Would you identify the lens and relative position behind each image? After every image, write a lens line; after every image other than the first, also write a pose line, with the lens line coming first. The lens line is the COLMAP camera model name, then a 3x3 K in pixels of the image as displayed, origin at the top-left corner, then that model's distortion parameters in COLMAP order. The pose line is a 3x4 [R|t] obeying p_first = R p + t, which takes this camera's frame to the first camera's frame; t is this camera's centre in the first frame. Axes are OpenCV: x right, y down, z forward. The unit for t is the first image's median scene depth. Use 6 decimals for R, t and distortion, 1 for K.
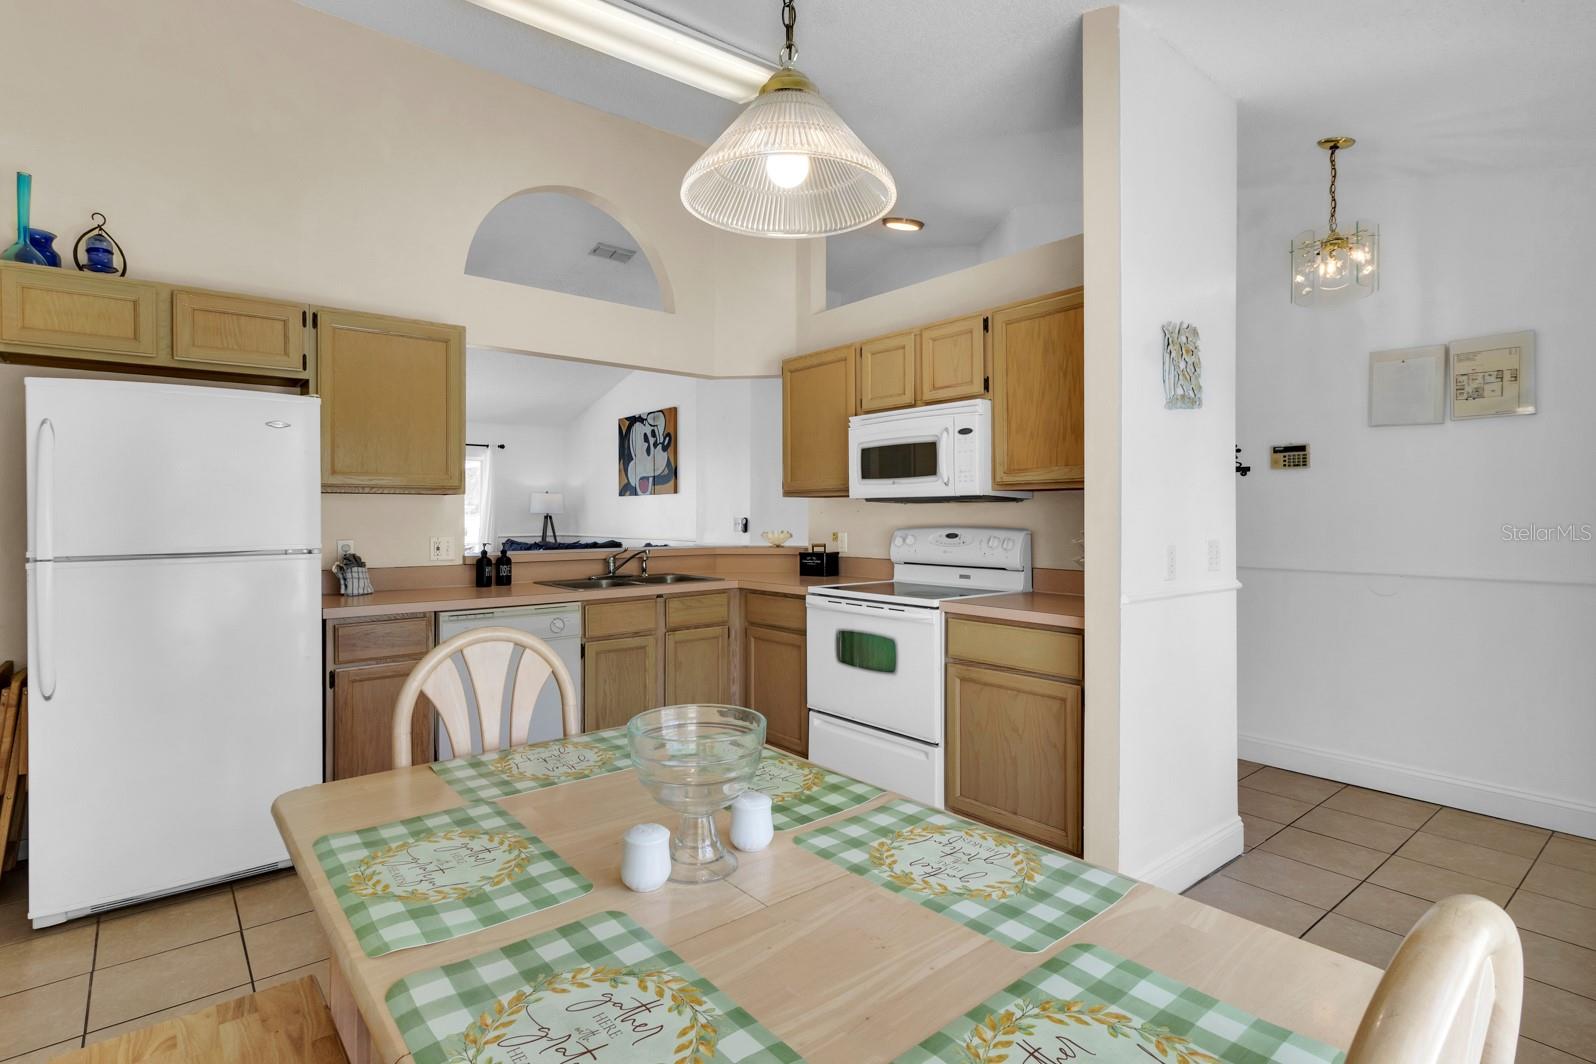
lens RADIAL K [[807.9, 0, 791.8], [0, 807.9, 521.3], [0, 0, 1]] dist [0.004748, 0.000121]
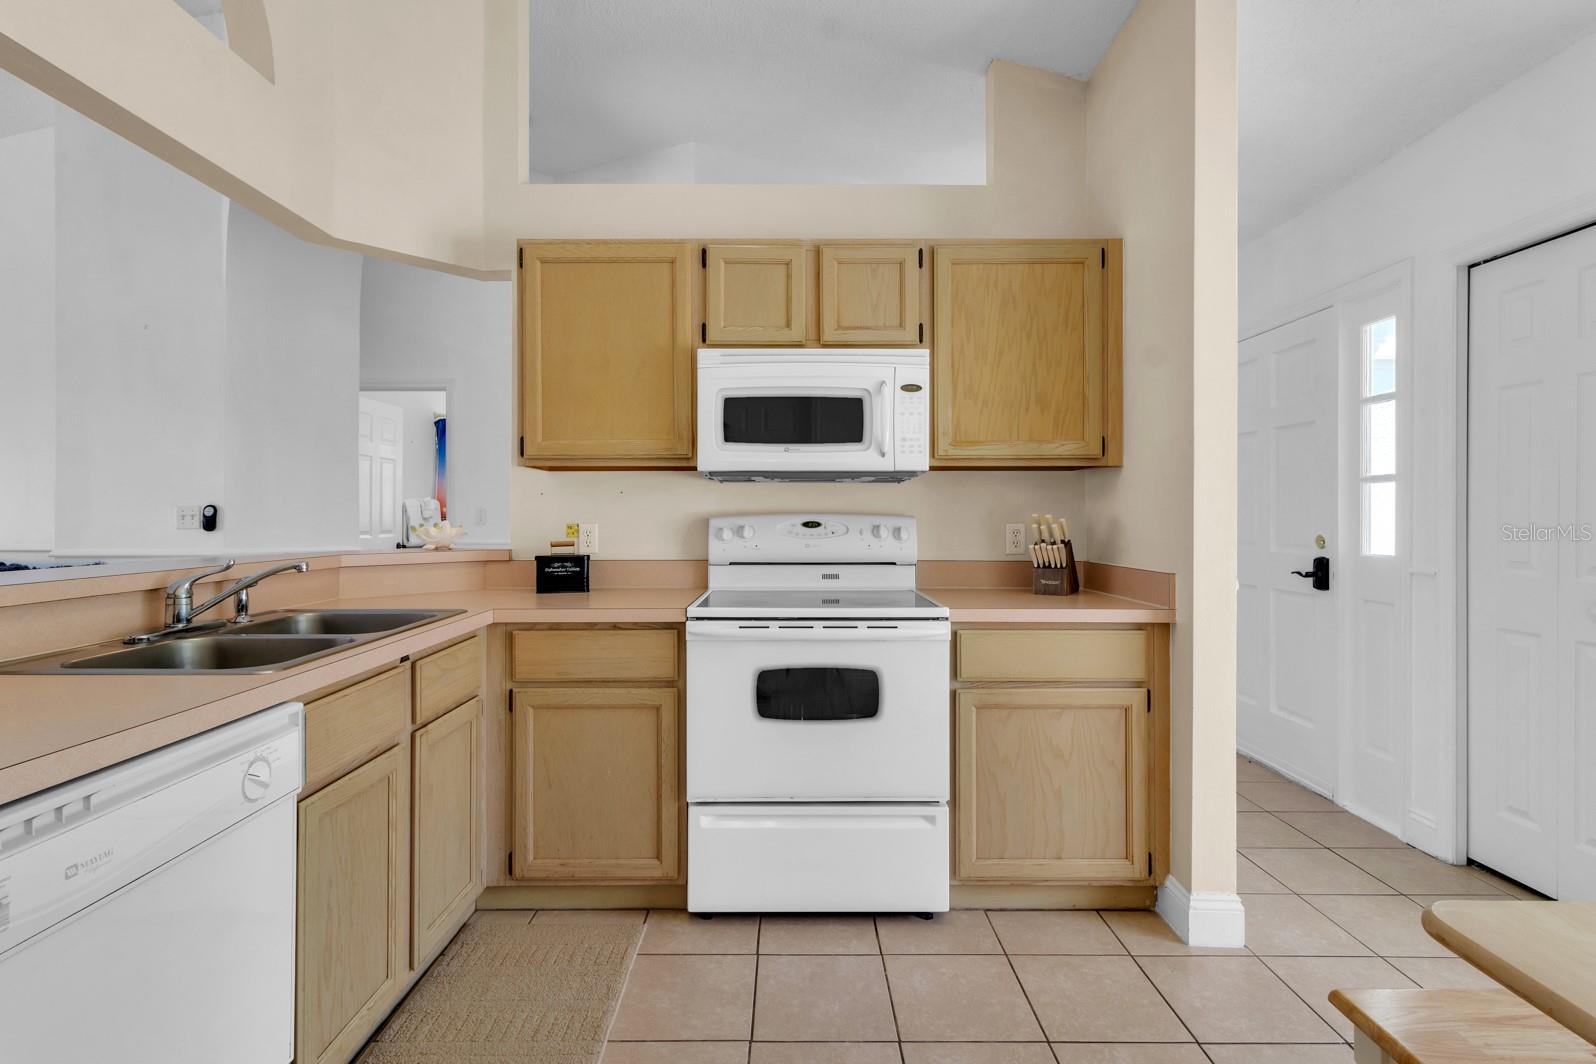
lens RADIAL K [[773.5, 0, 798.2], [0, 773.5, 517.6], [0, 0, 1]] dist [0.007130, 0.000989]
pose [[0.624231, -0.001388, 0.781239, -0.405386], [0.005132, 0.999984, -0.002324, 0.013427], [-0.781223, 0.005460, 0.624228, 0.577581]]
